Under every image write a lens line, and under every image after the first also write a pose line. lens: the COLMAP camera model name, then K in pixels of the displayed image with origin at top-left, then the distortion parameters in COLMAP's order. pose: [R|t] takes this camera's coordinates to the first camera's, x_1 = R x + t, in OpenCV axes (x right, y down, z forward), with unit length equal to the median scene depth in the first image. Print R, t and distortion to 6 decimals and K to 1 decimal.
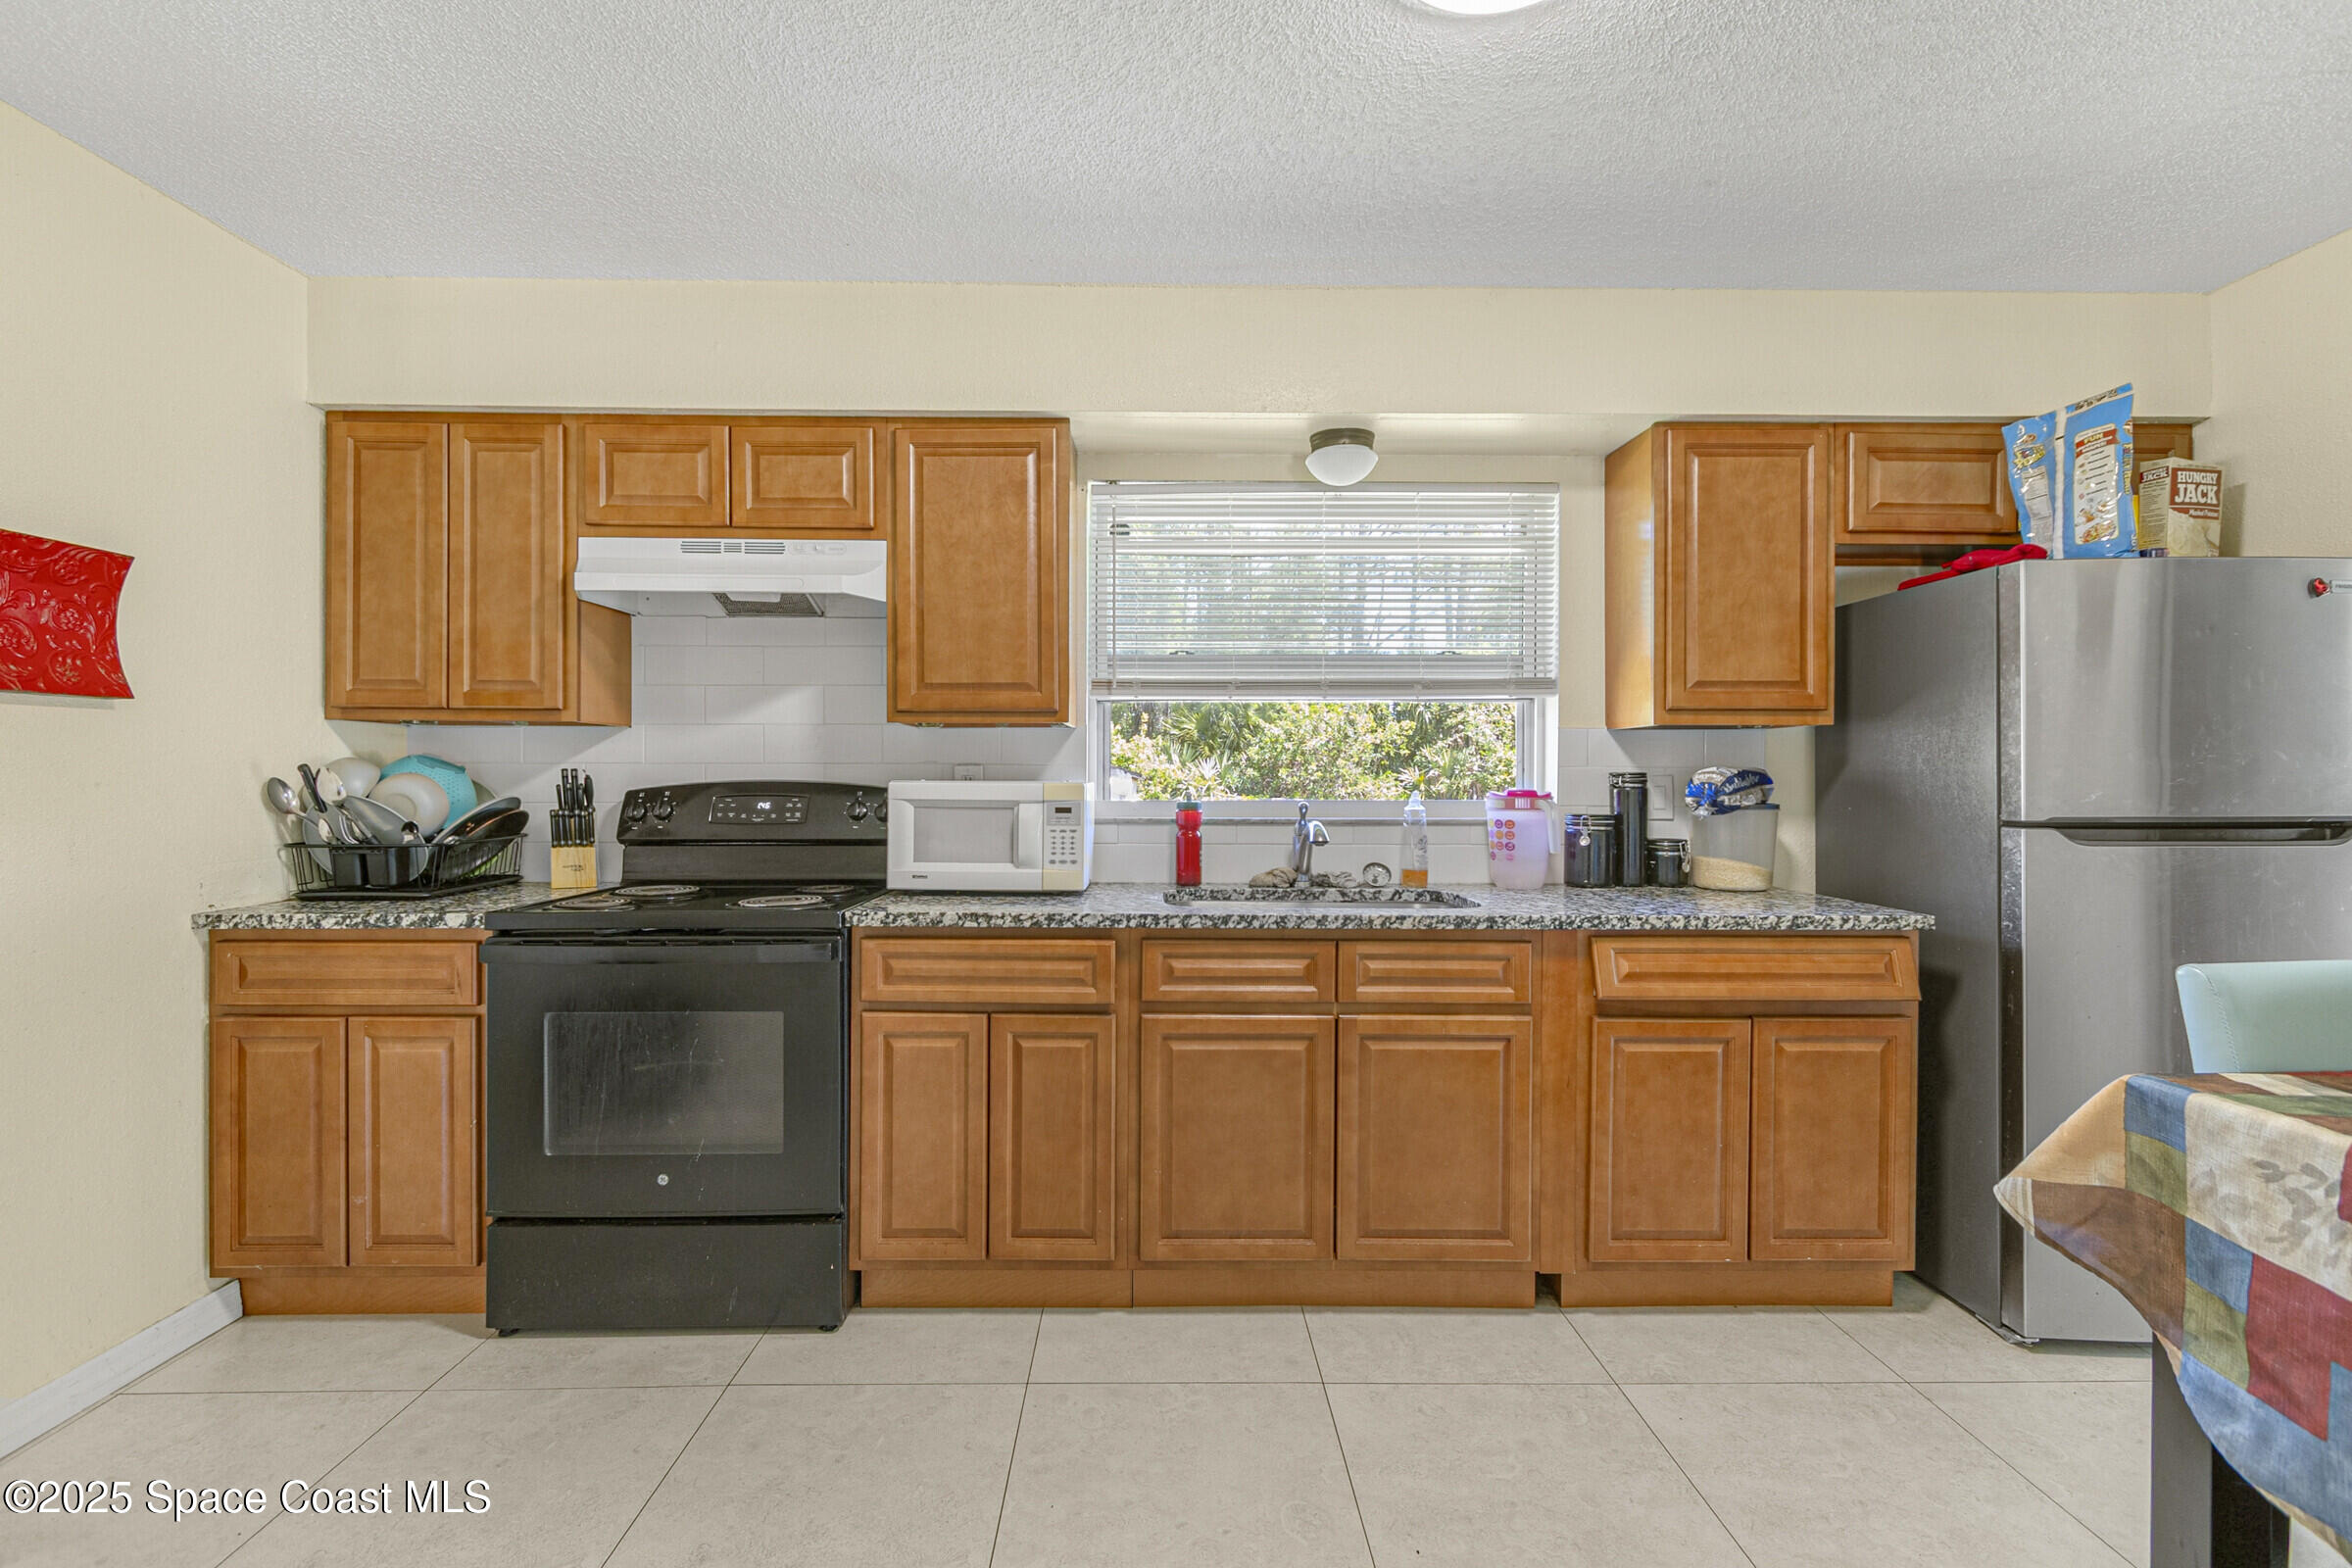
lens RADIAL K [[1047.6, 0, 1166.4], [0, 1047.6, 780.5], [0, 0, 1]] dist [0.001857, -0.000904]
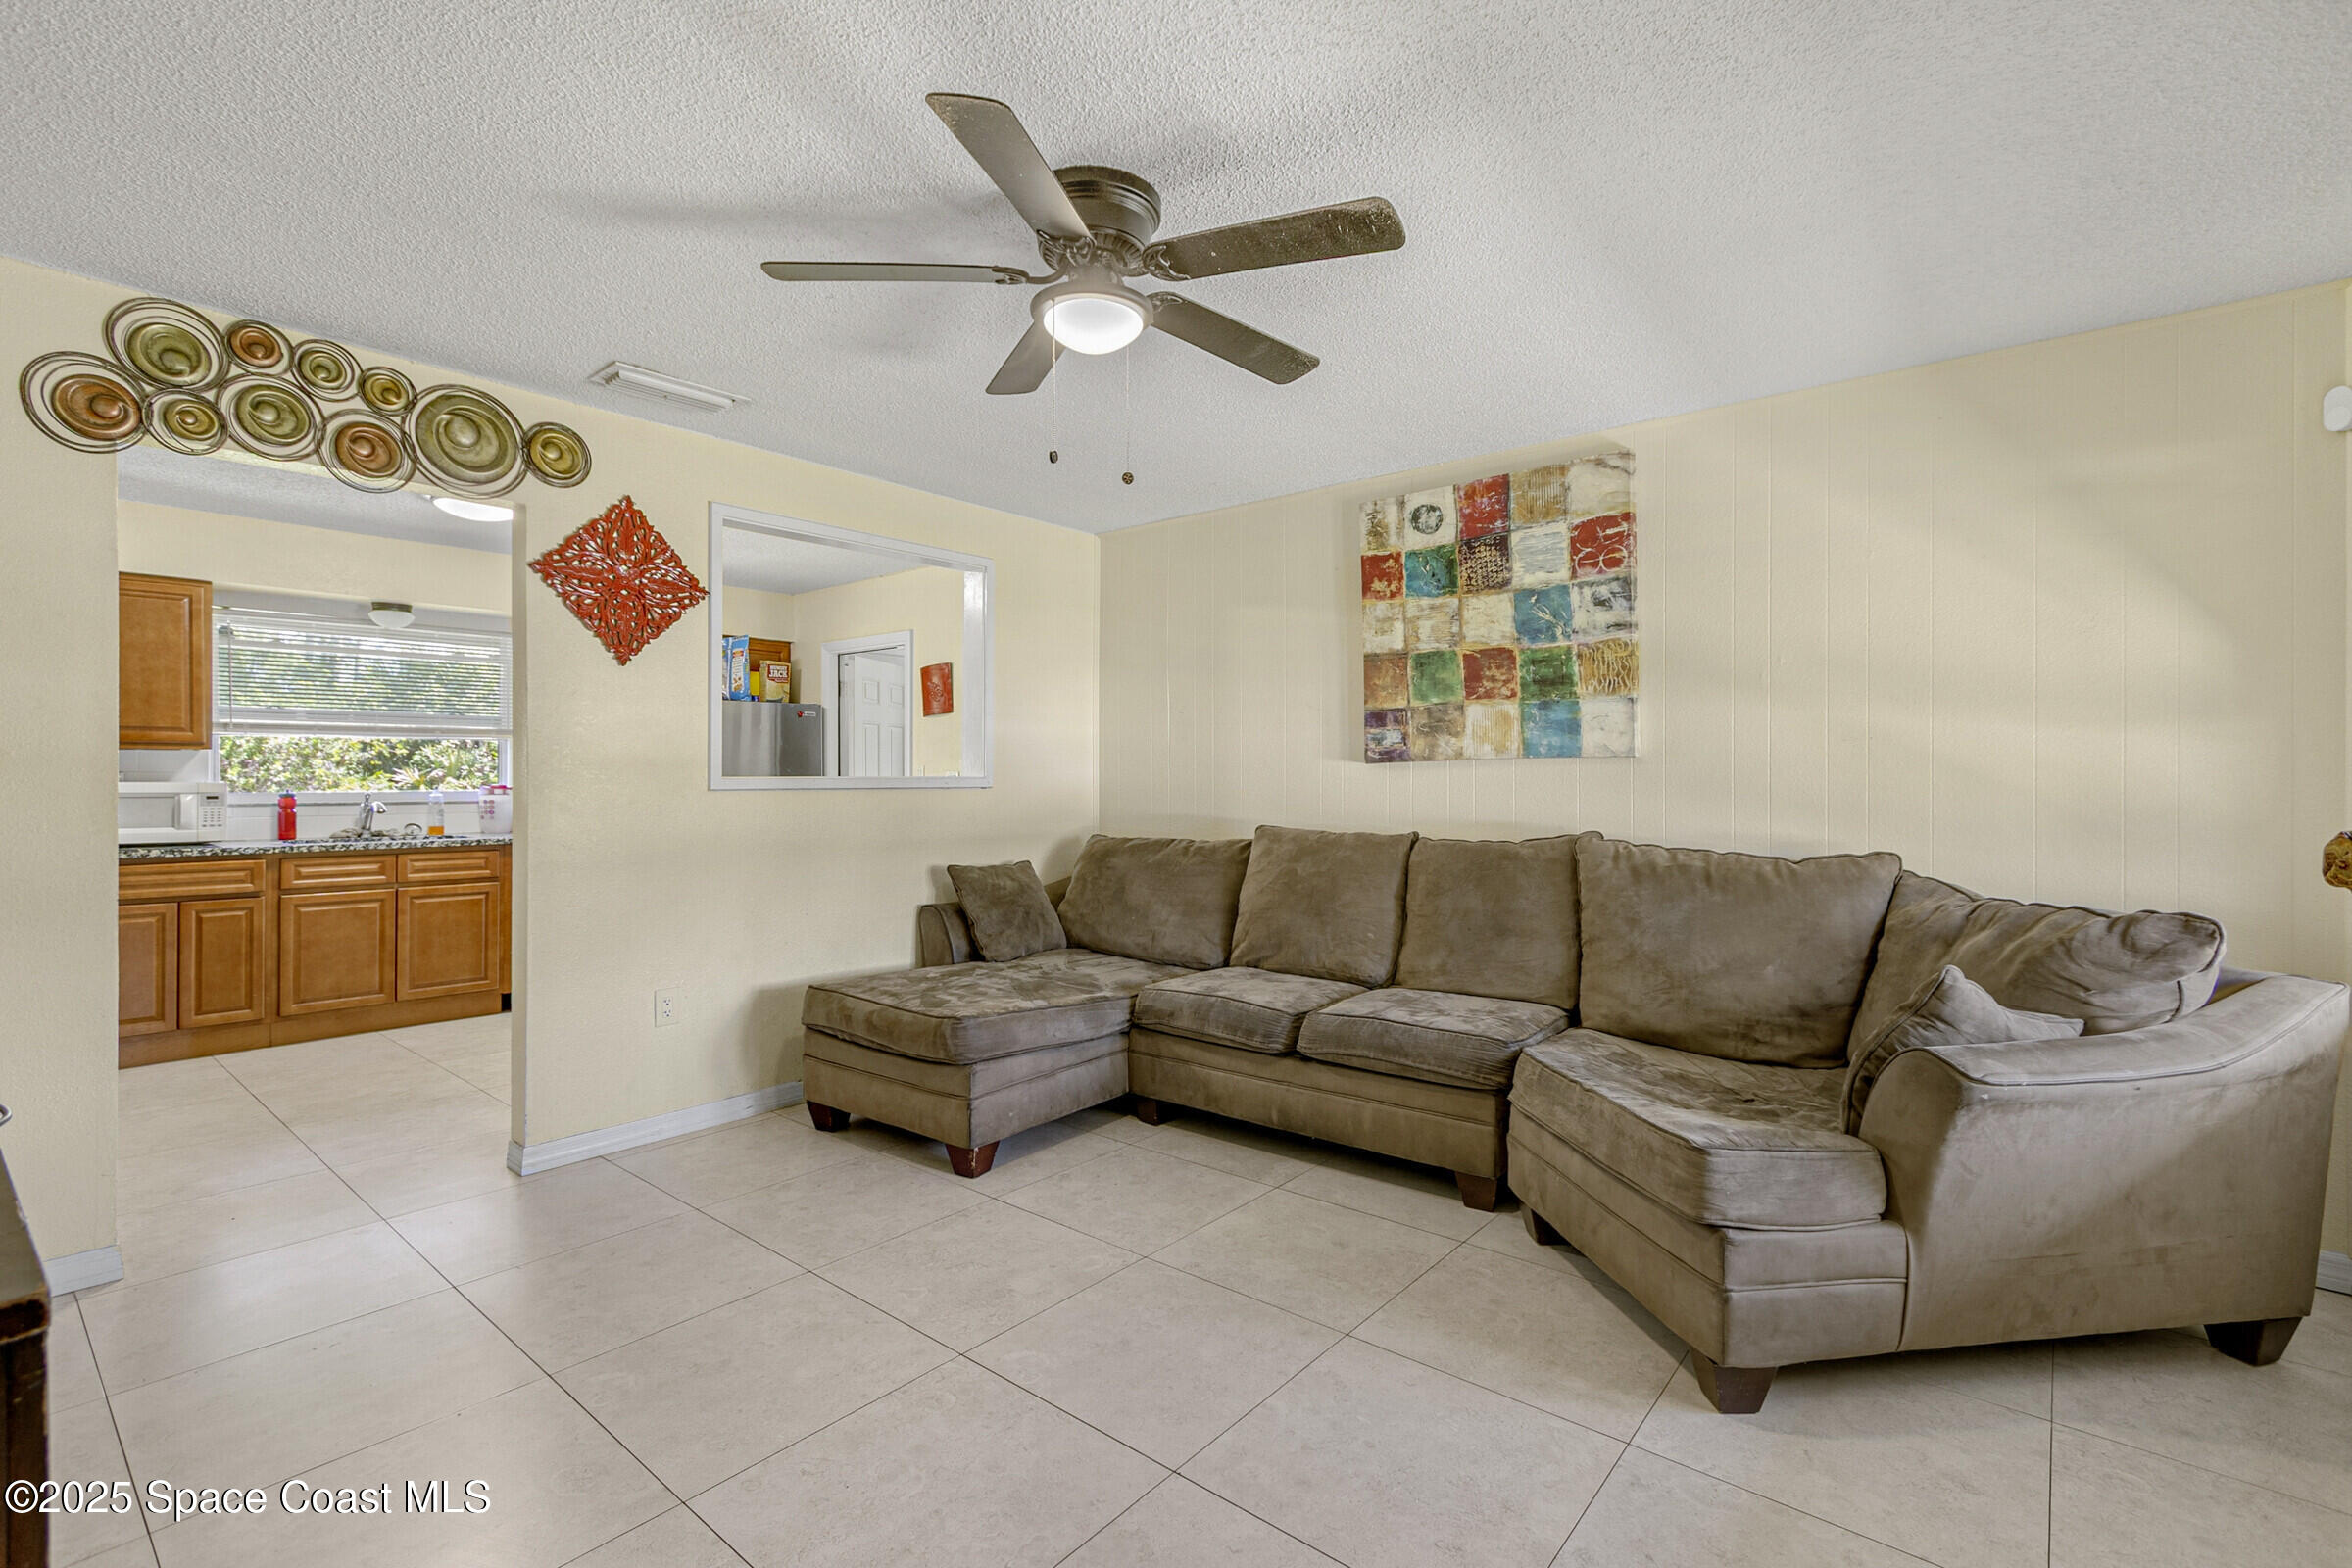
lens RADIAL K [[1047.6, 0, 1174.8], [0, 1047.6, 781.8], [0, 0, 1]] dist [0.001857, -0.000904]
pose [[0.649126, -0.003246, 0.760674, -0.399680], [0.002758, 0.999994, 0.001914, 0.002052], [-0.760676, 0.000856, 0.649131, -1.478610]]
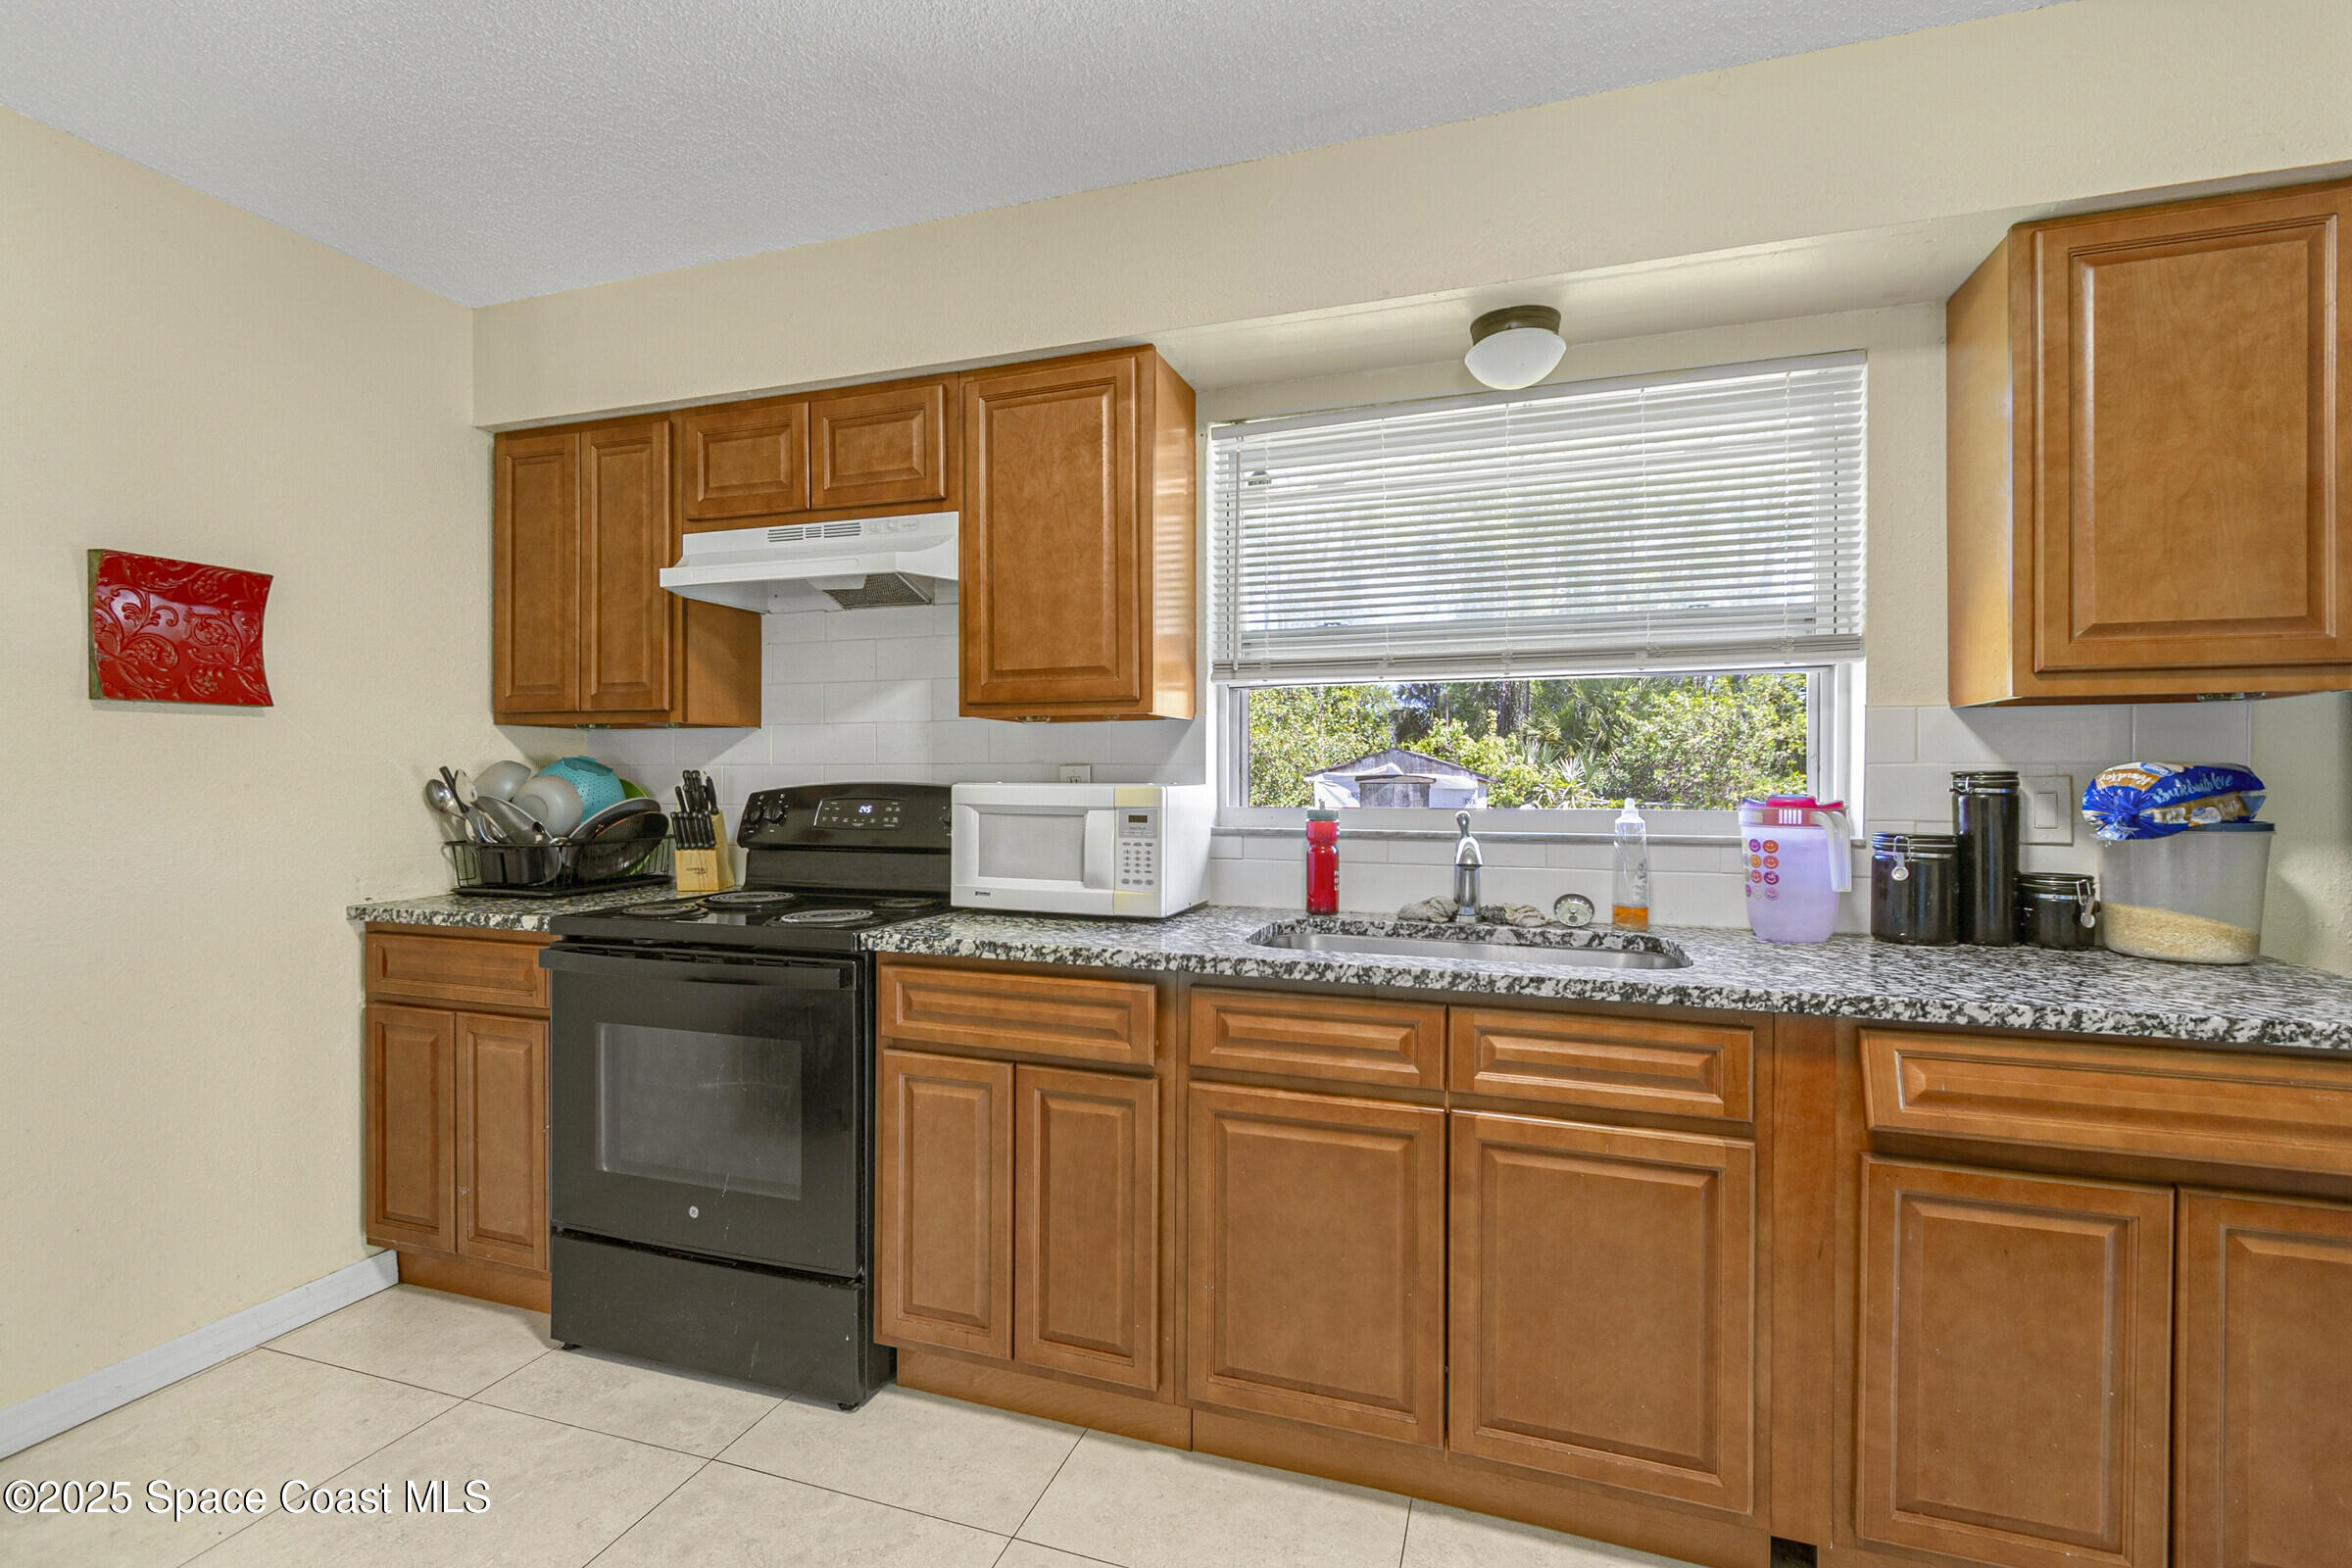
lens RADIAL K [[1047.6, 0, 1177.3], [0, 1047.6, 780.6], [0, 0, 1]] dist [0.001857, -0.000904]
pose [[0.942807, 0.000083, -0.333340, 0.204227], [-0.000796, 0.999998, -0.002001, -0.000052], [0.333339, 0.002152, 0.942805, 0.233097]]
